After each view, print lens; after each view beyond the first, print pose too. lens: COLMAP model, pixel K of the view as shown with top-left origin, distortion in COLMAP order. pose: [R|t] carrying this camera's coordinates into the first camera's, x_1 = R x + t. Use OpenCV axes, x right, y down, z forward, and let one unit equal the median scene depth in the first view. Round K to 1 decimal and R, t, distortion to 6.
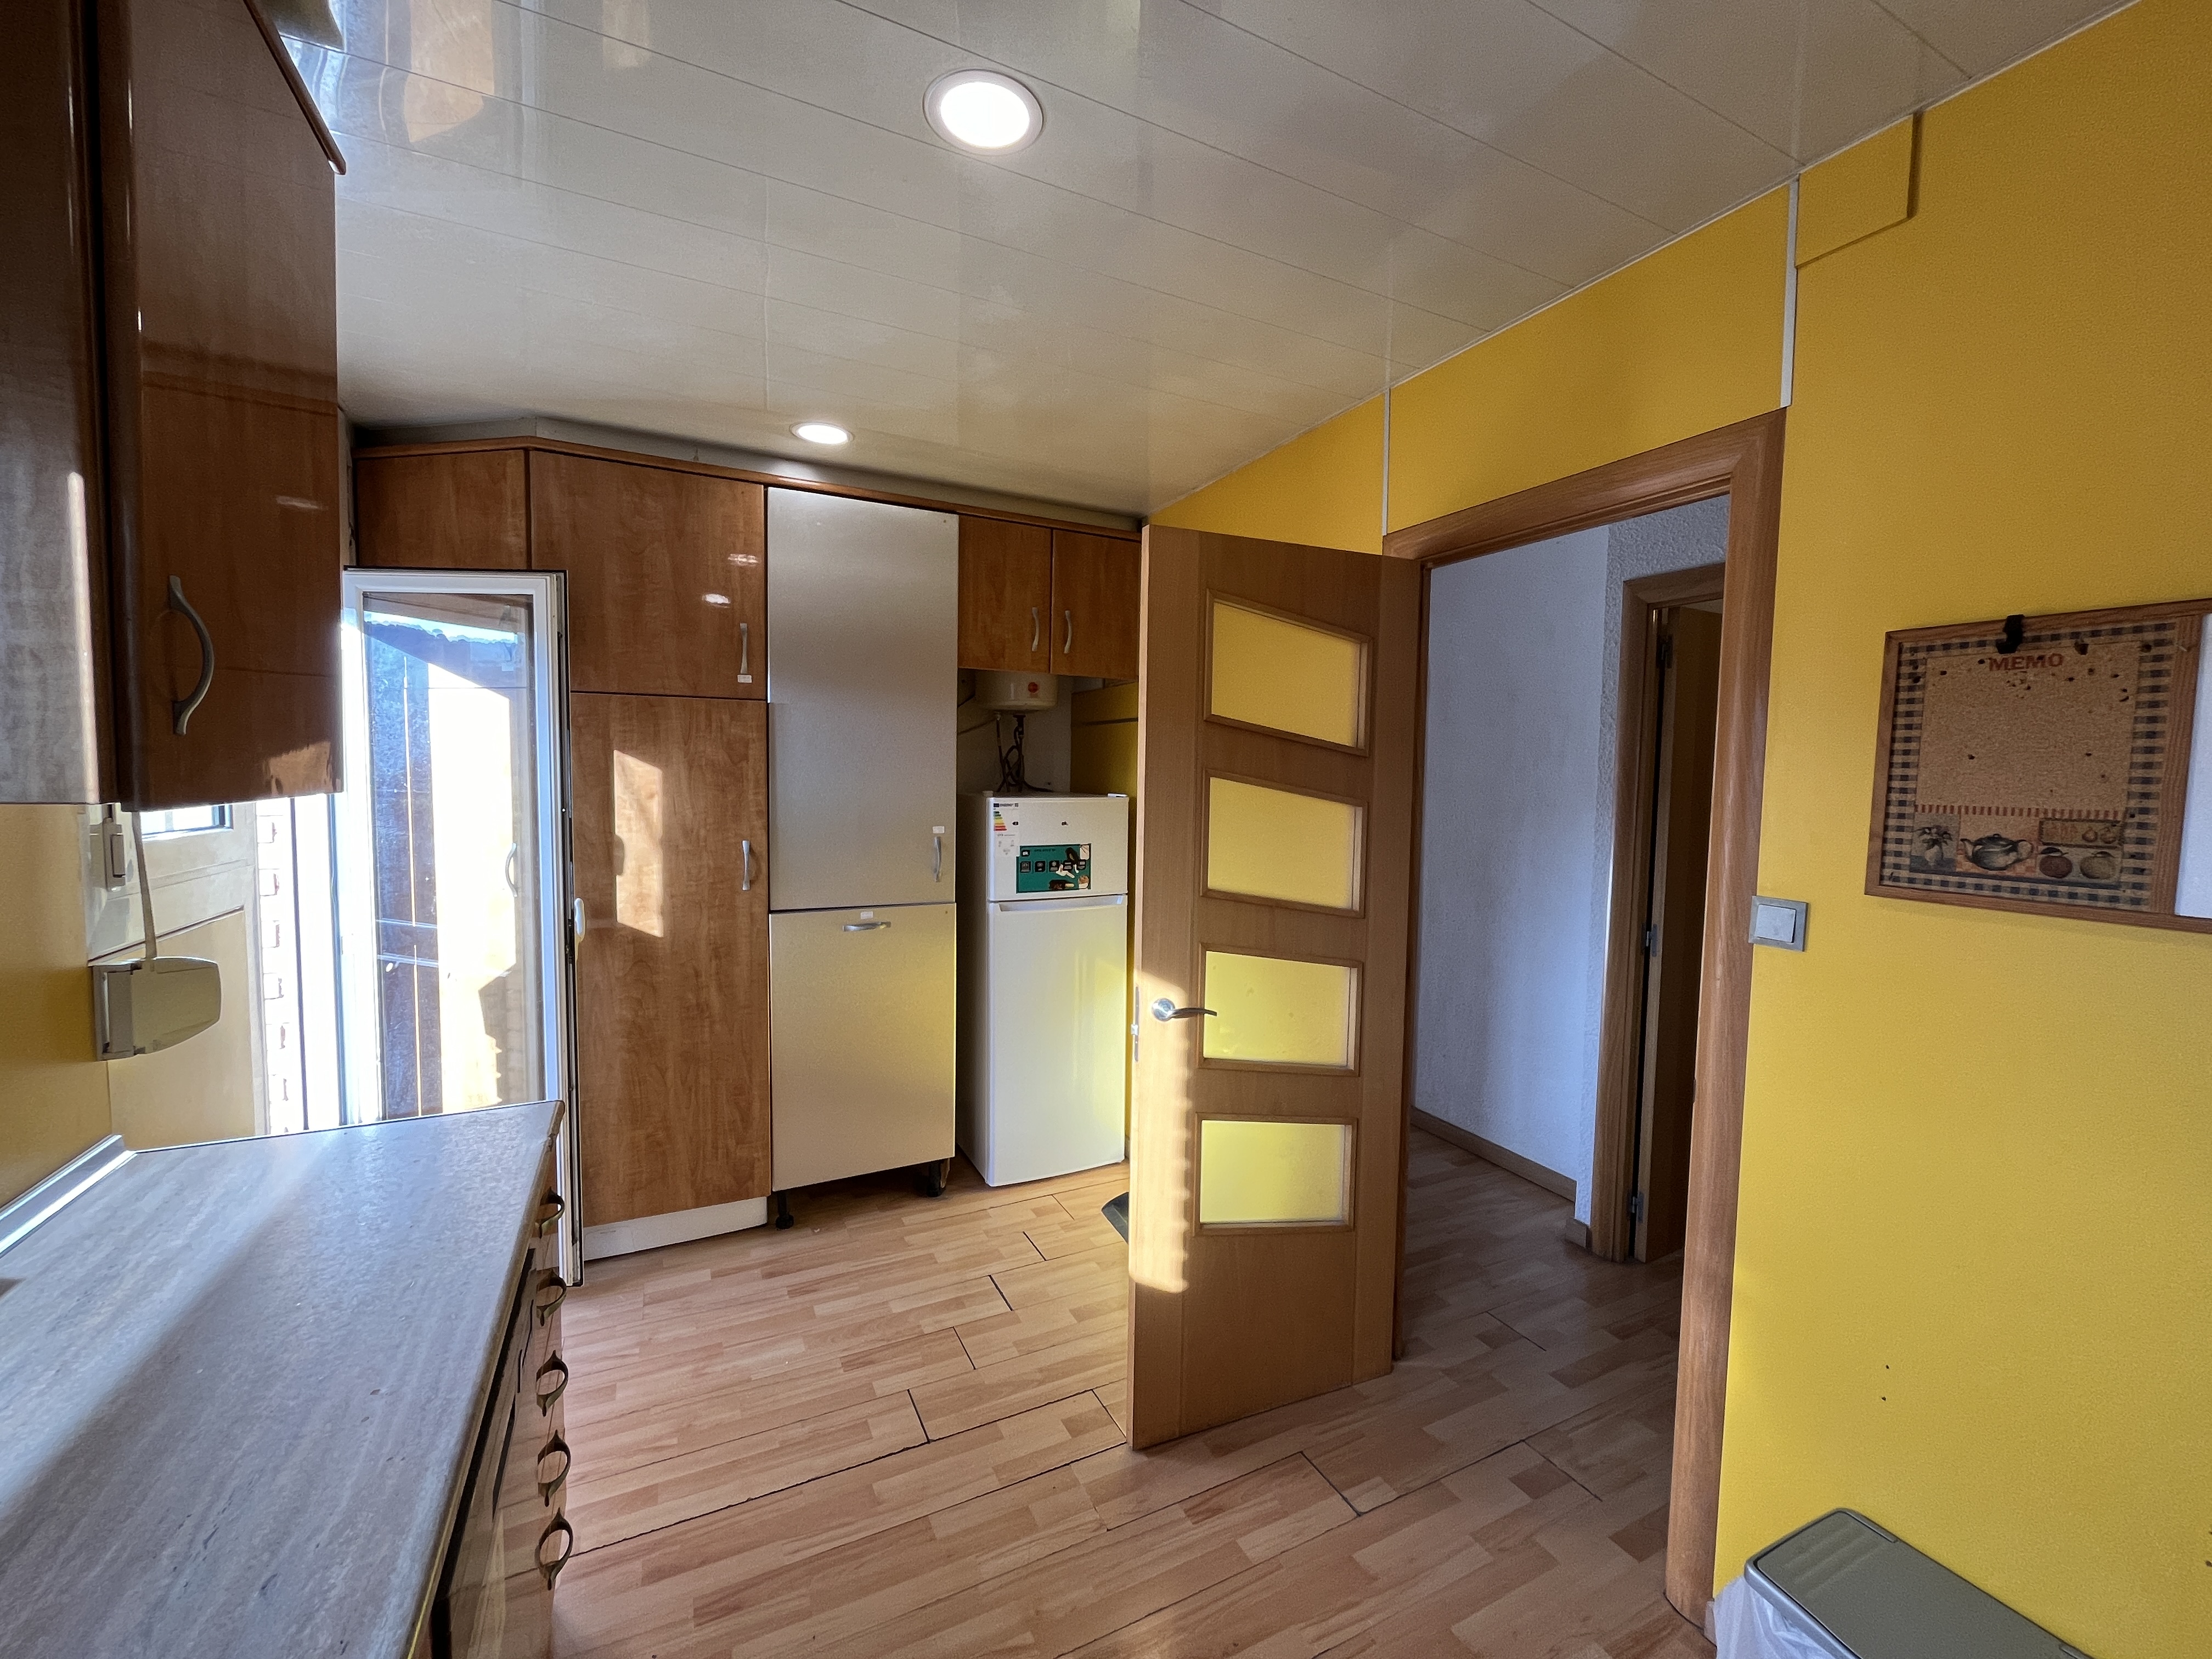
lens RADIAL K [[897.3, 0, 1125.8], [0, 897.3, 834.1], [0, 0, 1]] dist [-0.001030, -0.000249]
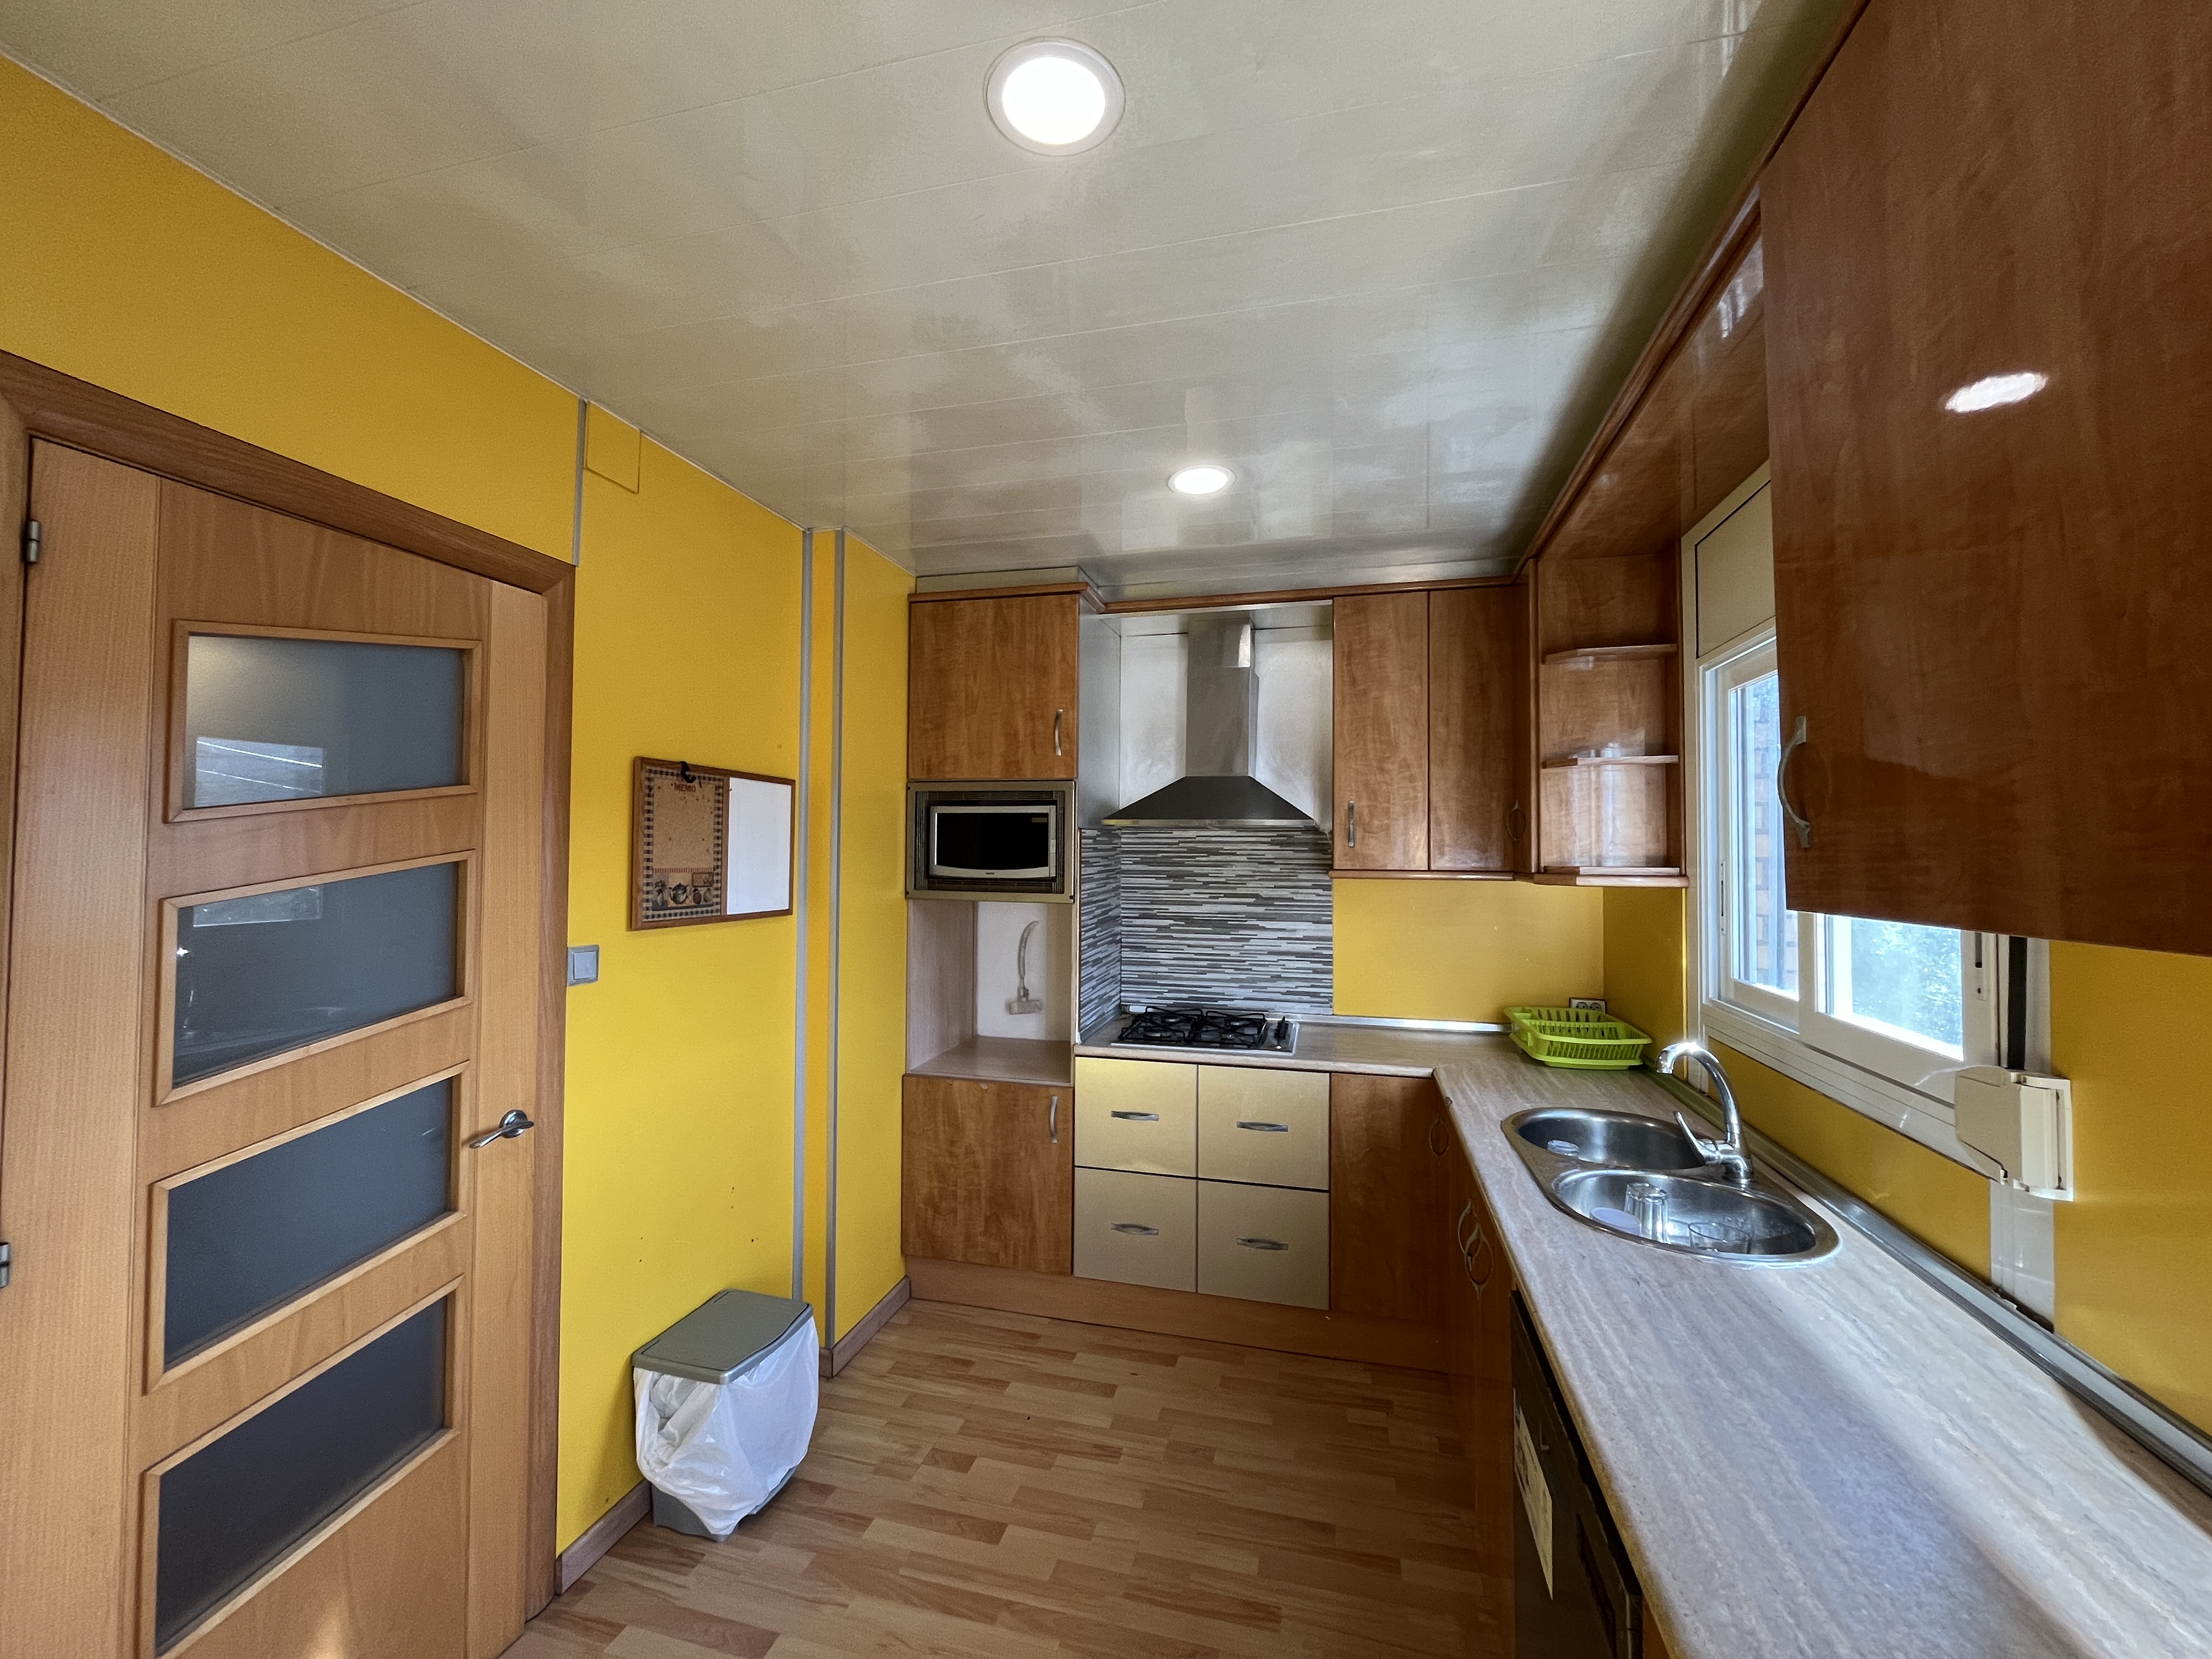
lens RADIAL K [[897.3, 0, 1103.7], [0, 897.3, 826.5], [0, 0, 1]] dist [-0.001030, -0.000249]
pose [[-0.750944, -0.000050, 0.660366, -0.825854], [0.027515, 0.999129, 0.031364, -0.145865], [-0.659792, 0.041722, -0.750289, 1.791188]]
